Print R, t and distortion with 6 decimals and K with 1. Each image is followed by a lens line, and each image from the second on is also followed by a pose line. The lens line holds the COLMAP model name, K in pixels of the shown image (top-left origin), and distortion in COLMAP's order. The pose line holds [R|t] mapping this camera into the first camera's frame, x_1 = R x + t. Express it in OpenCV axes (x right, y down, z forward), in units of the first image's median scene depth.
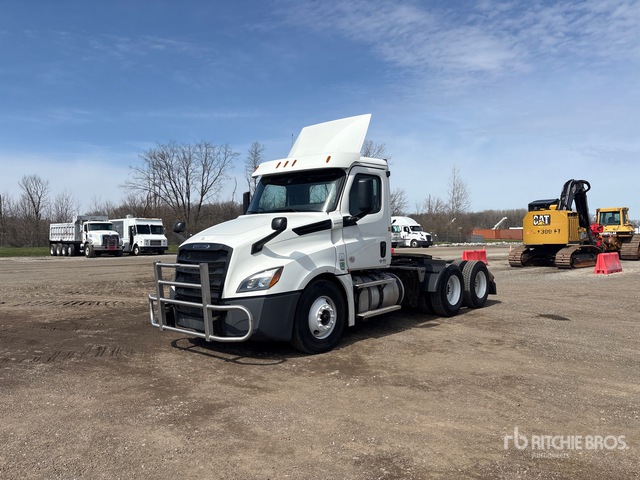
lens RADIAL K [[490.9, 0, 312.4], [0, 490.9, 236.7], [0, 0, 1]] dist [-0.004016, -0.014008]
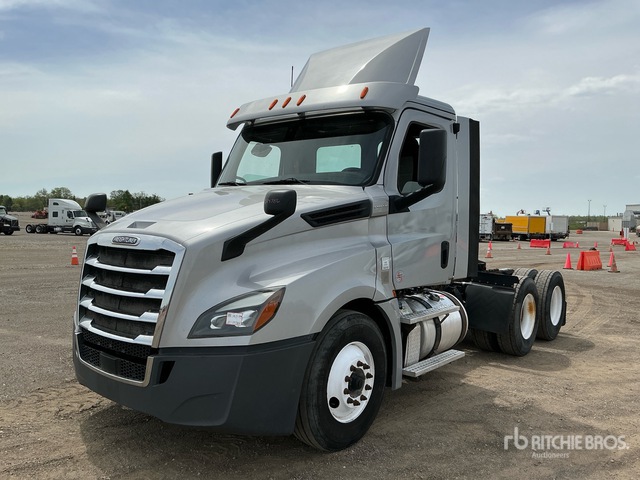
lens RADIAL K [[537.3, 0, 308.9], [0, 537.3, 235.8], [0, 0, 1]] dist [-0.008716, 0.000373]
pose [[0.998678, 0.036161, 0.036526, -0.048251], [-0.036910, 0.999118, 0.020032, -0.003767], [-0.035770, -0.021354, 0.999132, 0.384959]]
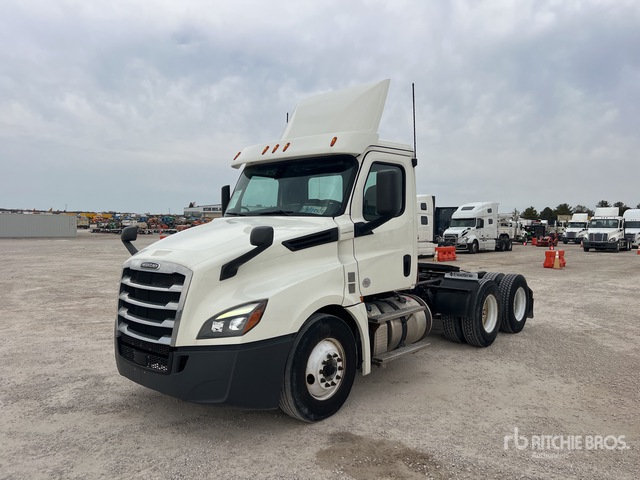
lens RADIAL K [[490.9, 0, 305.7], [0, 490.9, 243.3], [0, 0, 1]] dist [-0.004016, -0.014008]
pose [[0.999919, 0.005995, -0.011186, 0.000163], [-0.005665, 0.999555, 0.029283, -0.030707], [0.011357, -0.029217, 0.999509, 0.285387]]
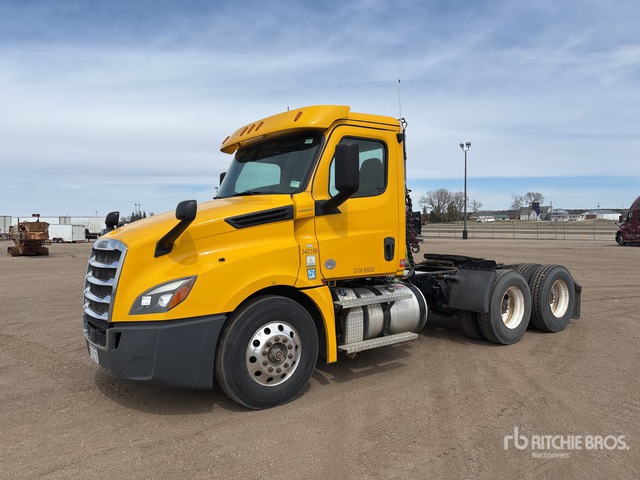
lens RADIAL K [[490.9, 0, 307.1], [0, 490.9, 236.7], [0, 0, 1]] dist [-0.004016, -0.014008]
pose [[0.978828, 0.001760, -0.204678, 0.184698], [0.000883, 0.999917, 0.012819, 0.000208], [0.204683, -0.012728, 0.978746, 0.337945]]
